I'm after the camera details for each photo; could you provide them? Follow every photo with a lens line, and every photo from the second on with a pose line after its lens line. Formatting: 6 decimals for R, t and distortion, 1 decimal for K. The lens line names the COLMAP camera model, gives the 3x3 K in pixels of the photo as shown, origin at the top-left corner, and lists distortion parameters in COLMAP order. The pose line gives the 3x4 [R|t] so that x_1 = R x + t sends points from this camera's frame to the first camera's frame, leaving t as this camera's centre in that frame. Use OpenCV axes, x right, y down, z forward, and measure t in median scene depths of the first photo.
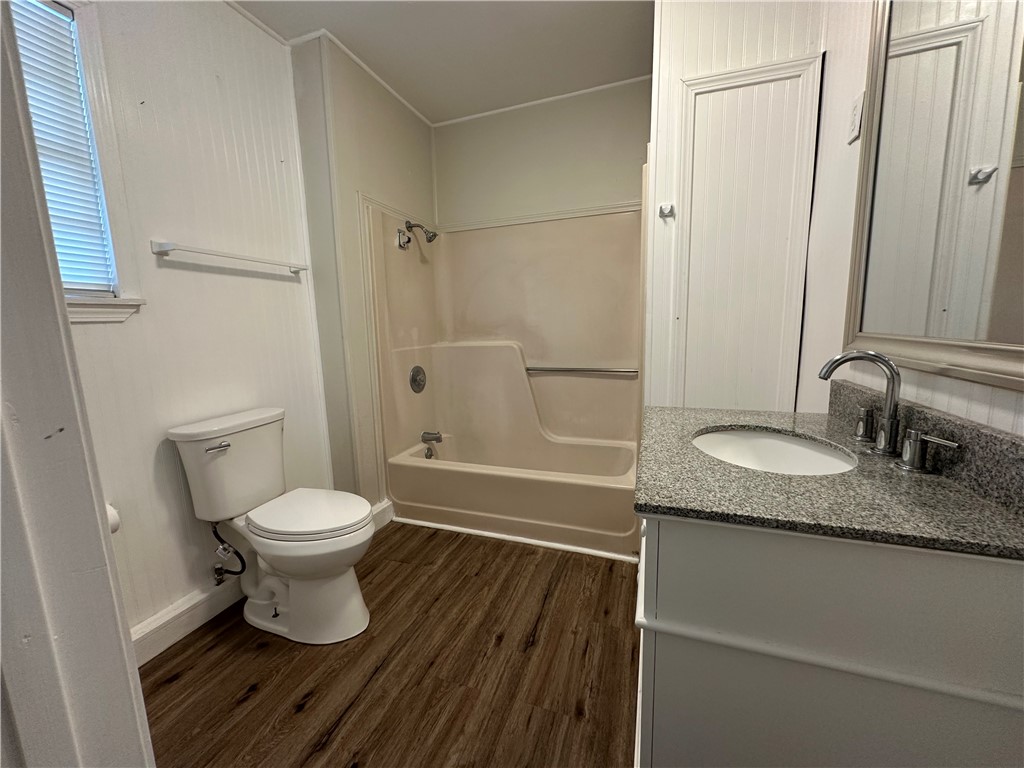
lens RADIAL K [[408.6, 0, 514.1], [0, 408.6, 378.2], [0, 0, 1]] dist [-0.001164, -0.000377]
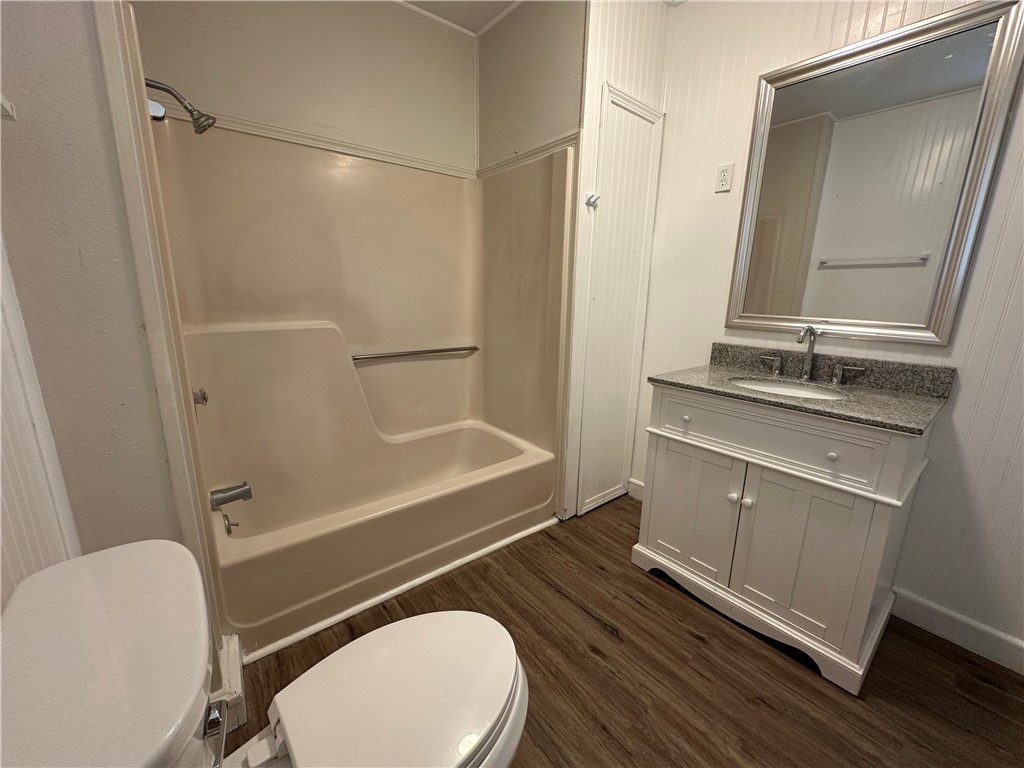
lens RADIAL K [[408.6, 0, 510.4], [0, 408.6, 378.0], [0, 0, 1]] dist [-0.001164, -0.000377]
pose [[0.523811, -0.145507, 0.839315, -0.827417], [0.081997, 0.989340, 0.120343, -0.097013], [-0.847879, 0.005784, 0.530159, 0.681713]]
